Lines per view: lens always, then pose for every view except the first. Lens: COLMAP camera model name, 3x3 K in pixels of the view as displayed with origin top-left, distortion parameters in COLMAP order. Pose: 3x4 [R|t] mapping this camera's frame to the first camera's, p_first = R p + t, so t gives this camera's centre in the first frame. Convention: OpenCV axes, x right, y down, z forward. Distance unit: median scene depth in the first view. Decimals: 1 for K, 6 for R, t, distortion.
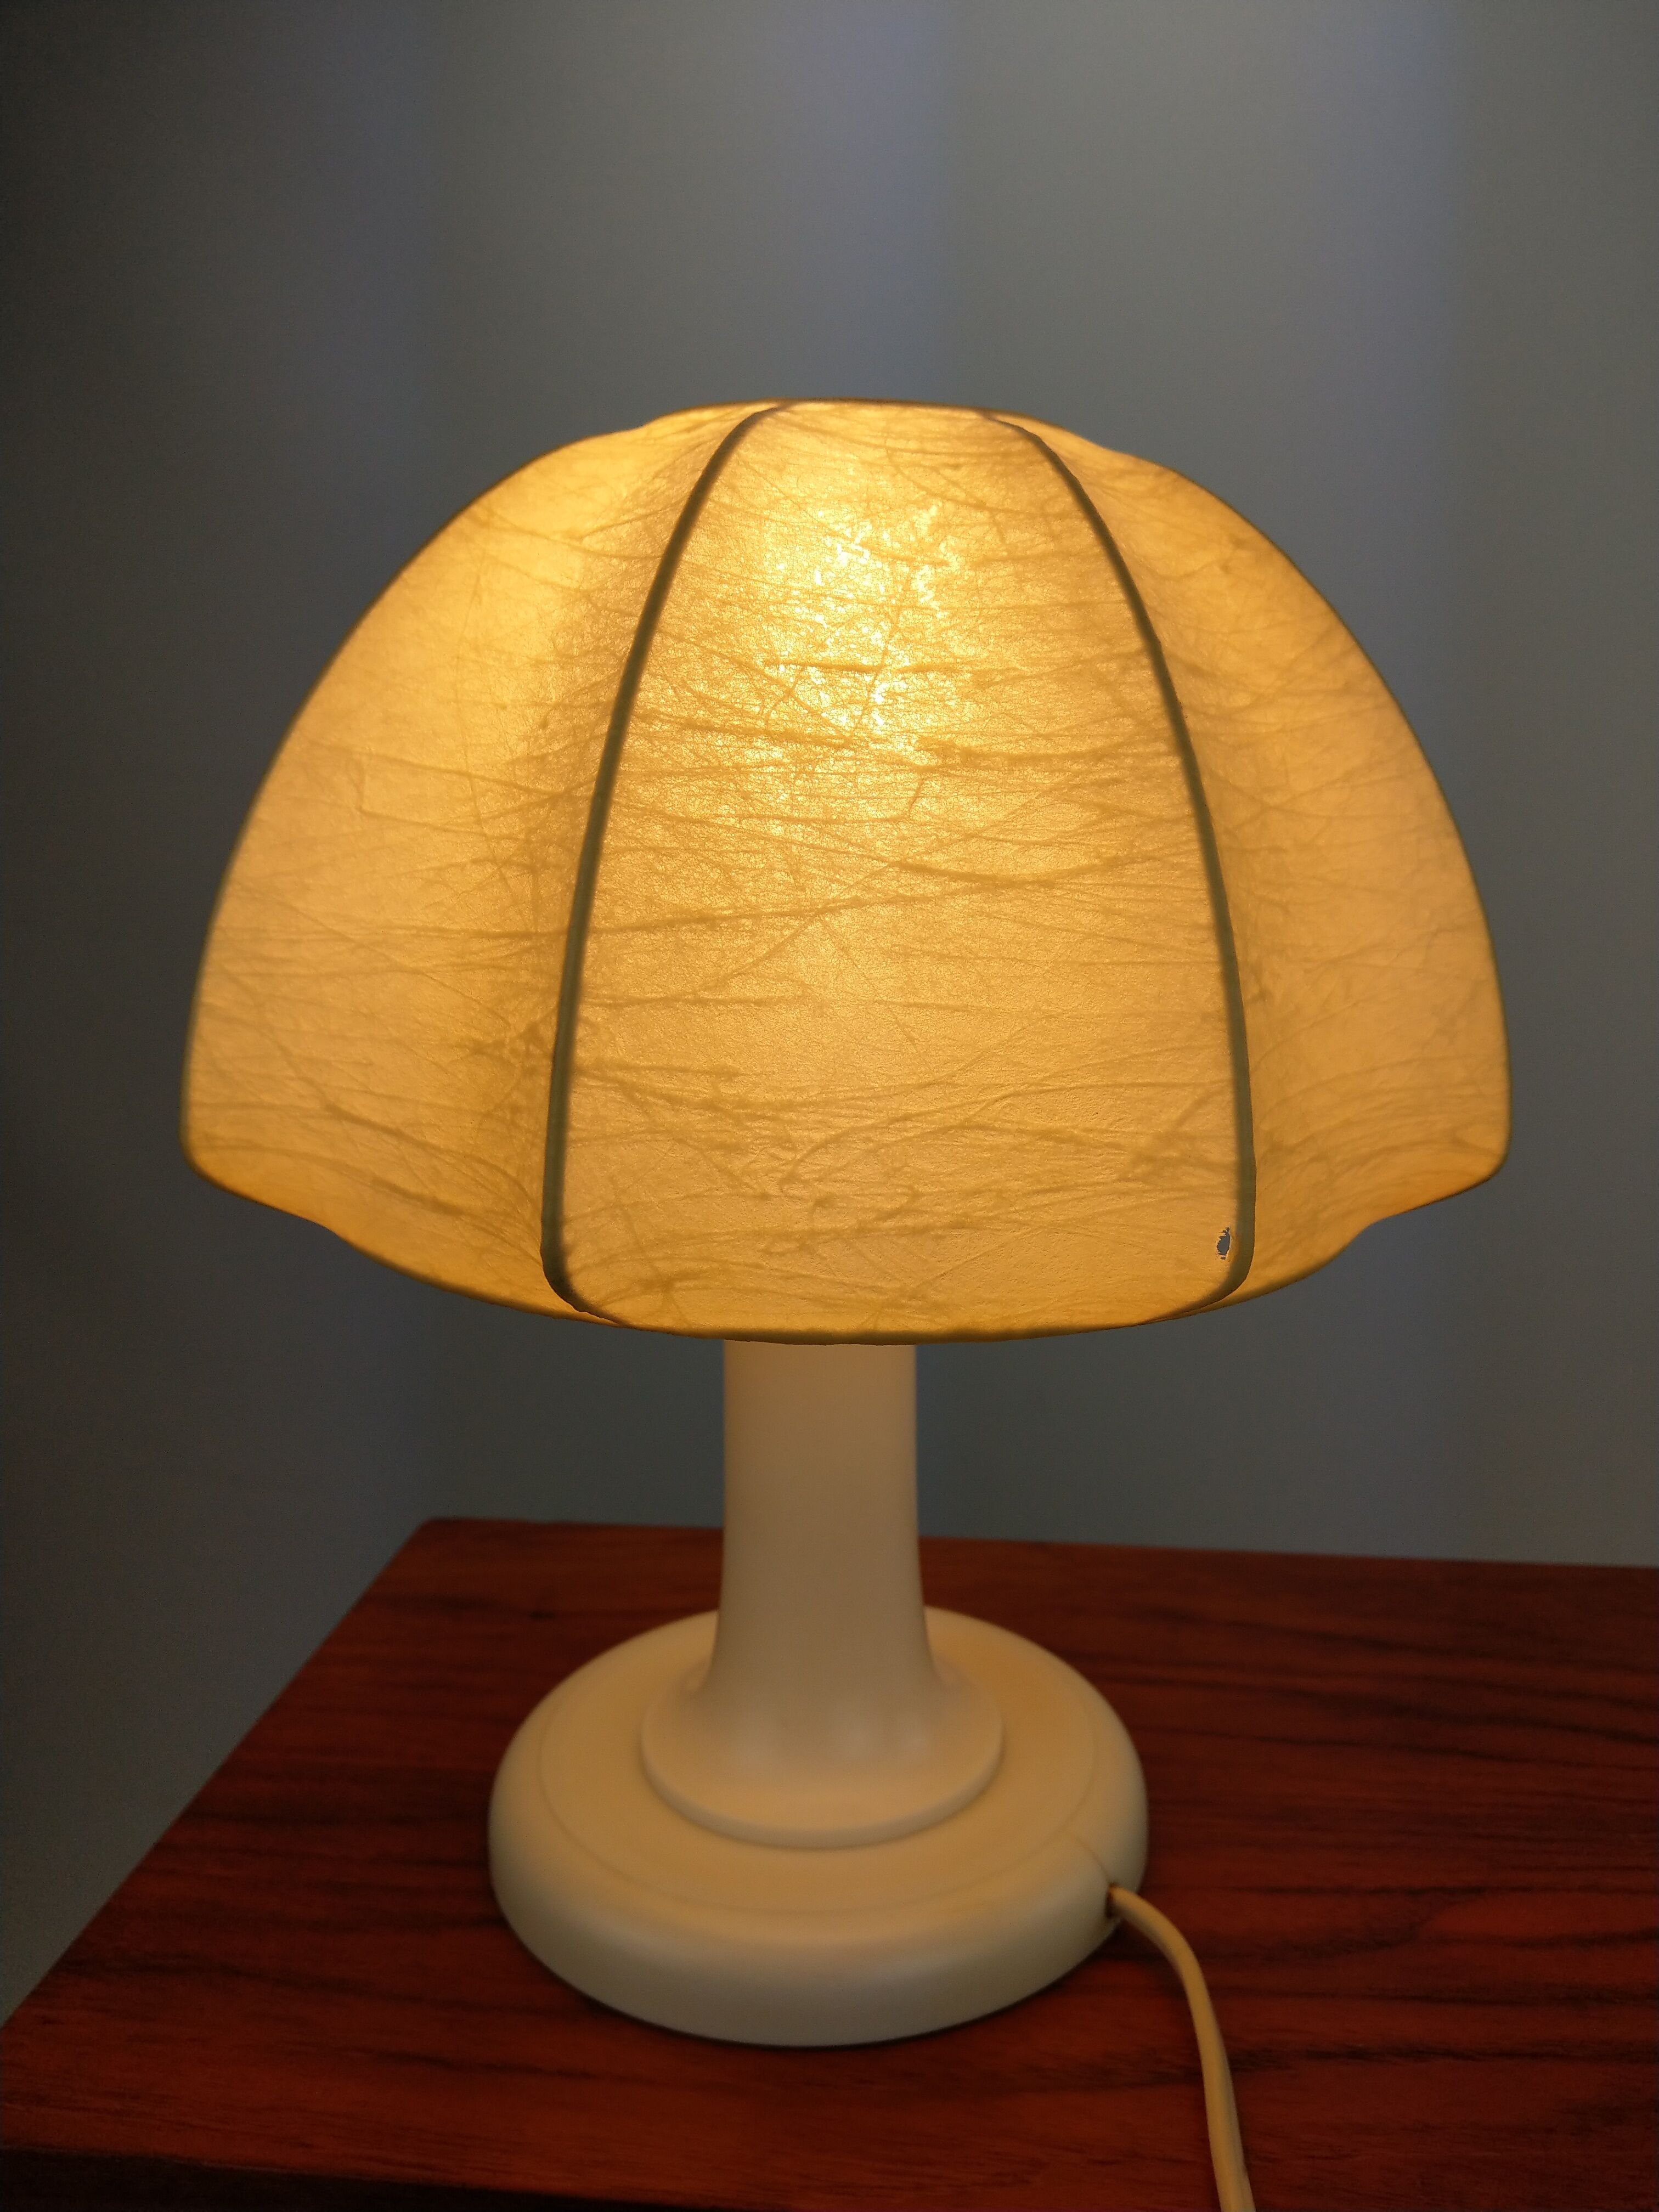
lens RADIAL K [[1724.2, 0, 891.9], [0, 1724.2, 1104.8], [0, 0, 1]] dist [0.013573, -0.026329]
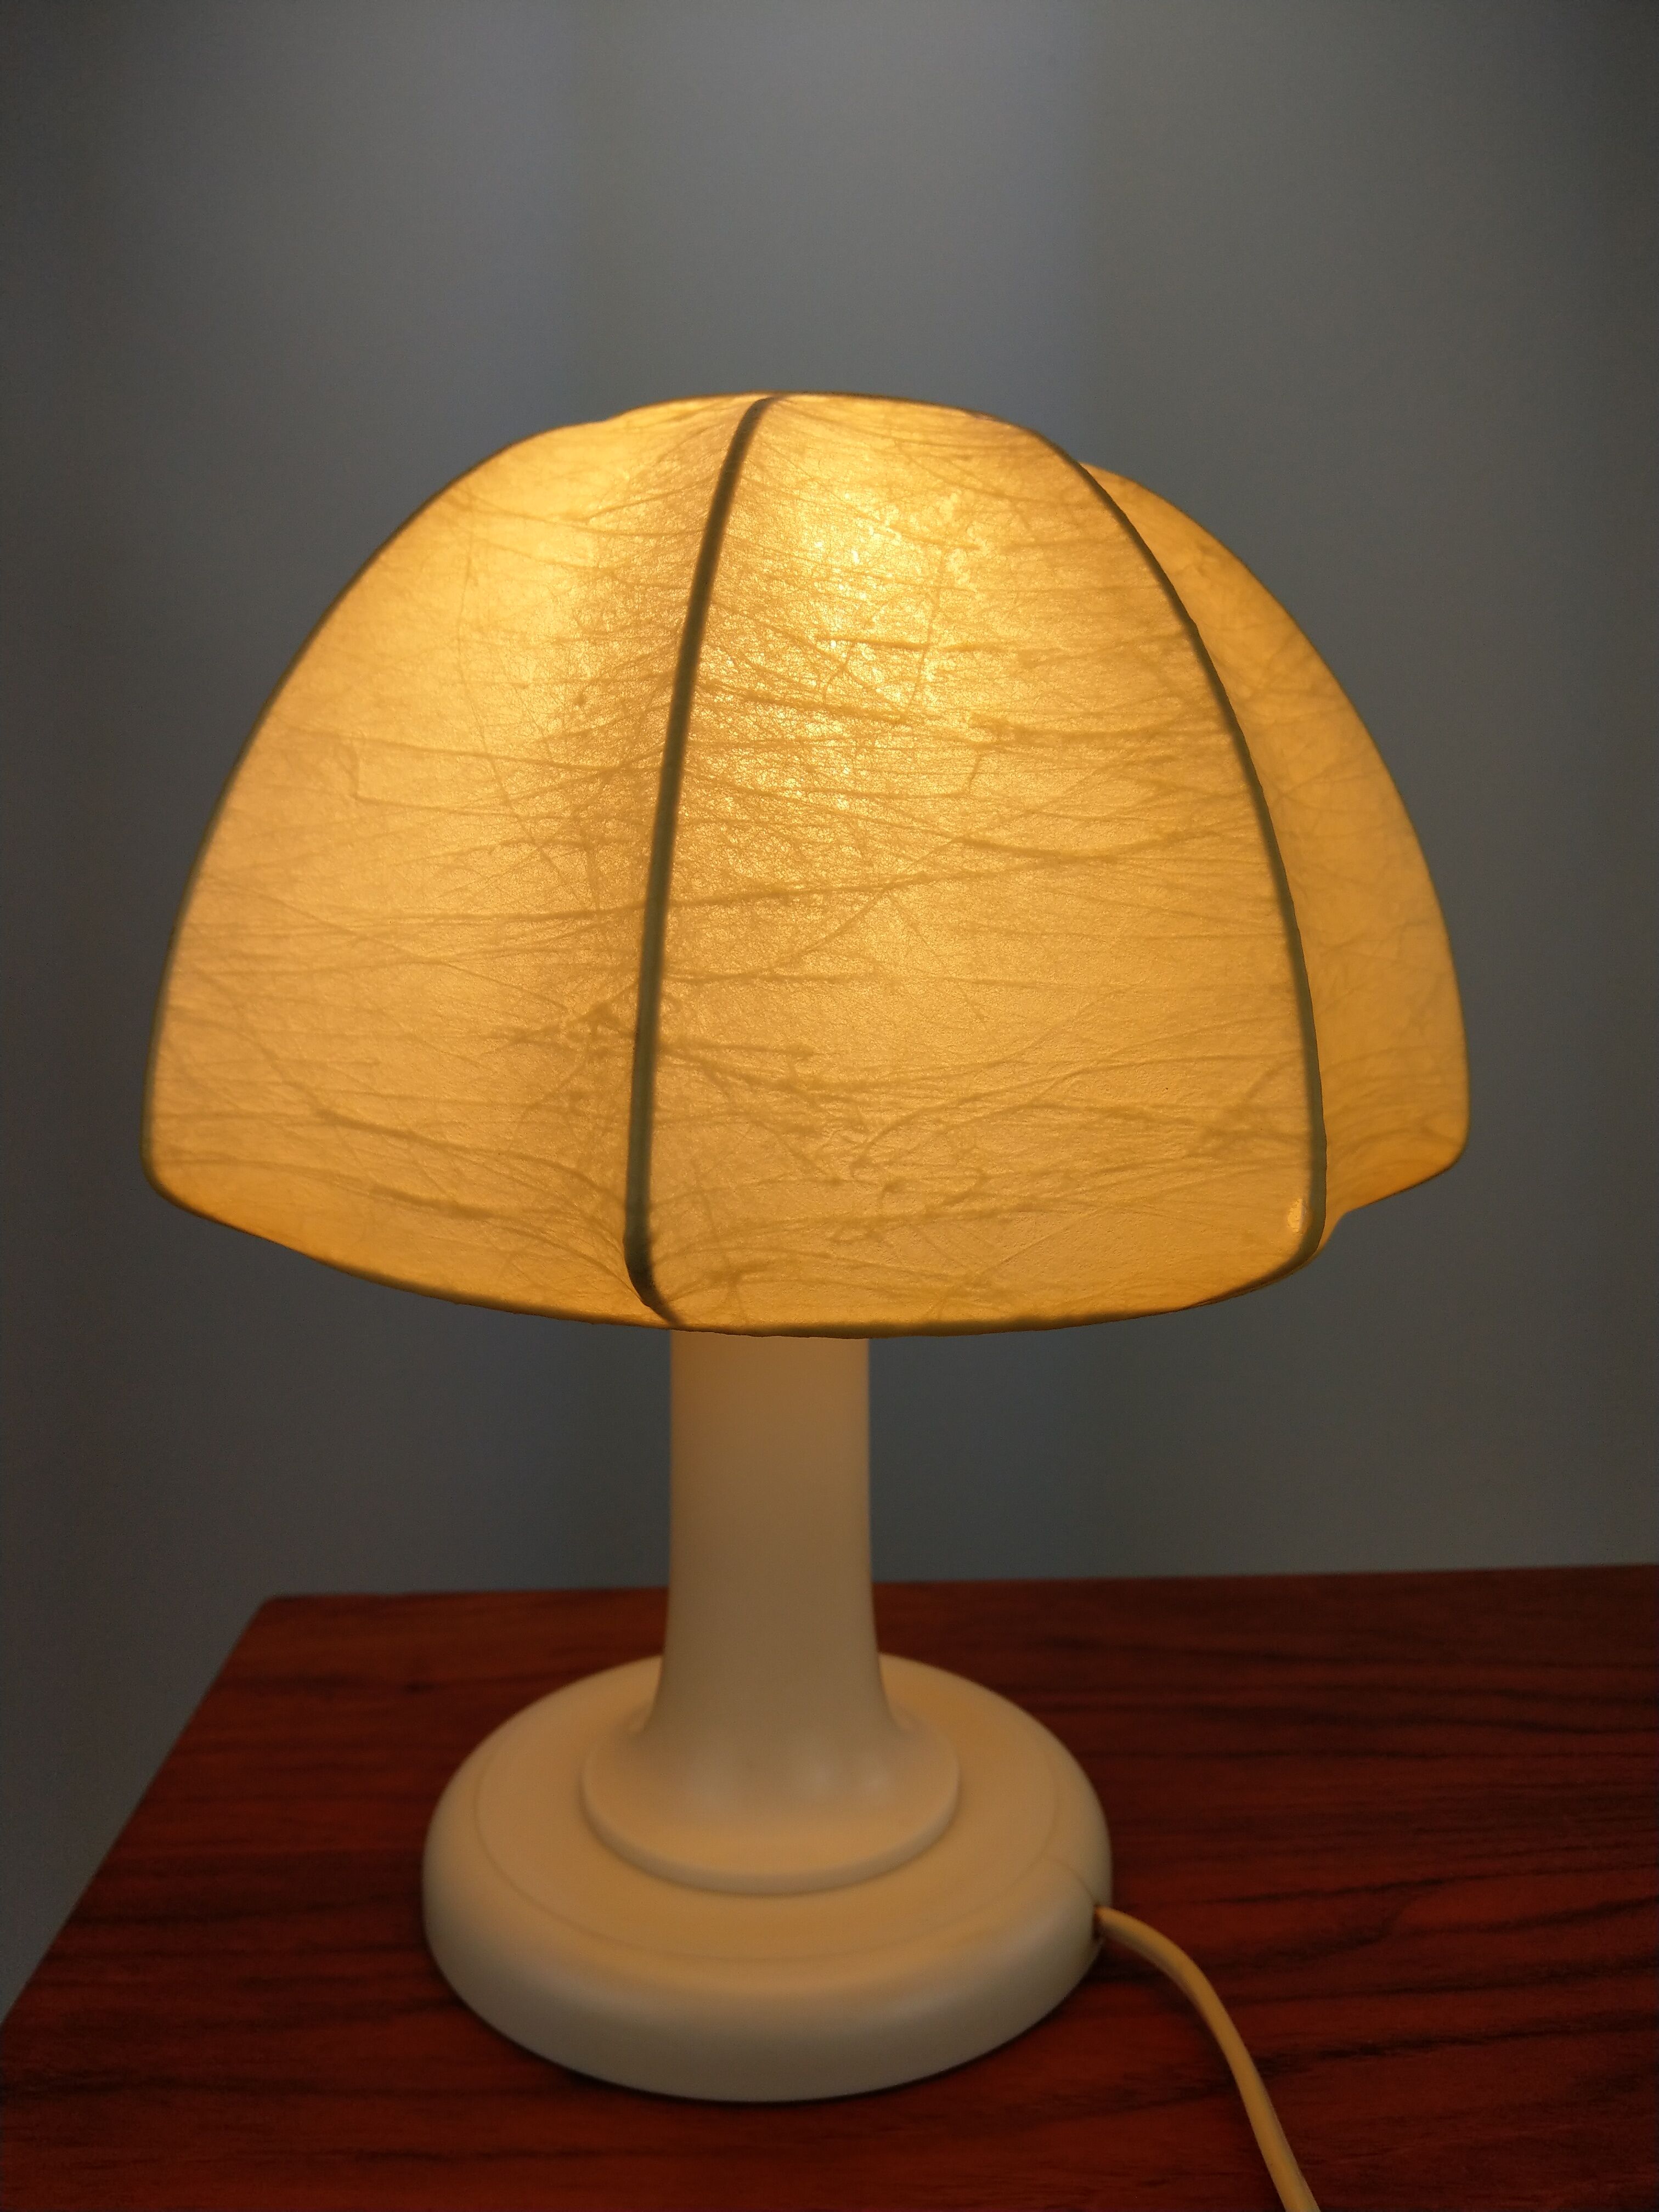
lens RADIAL K [[1724.2, 0, 822.8], [0, 1724.2, 1106.5], [0, 0, 1]] dist [0.013573, -0.026329]
pose [[0.990006, -0.021280, 0.139413, -0.199838], [0.027648, 0.998653, -0.043898, 0.049523], [-0.138292, 0.047313, 0.989261, 0.040199]]
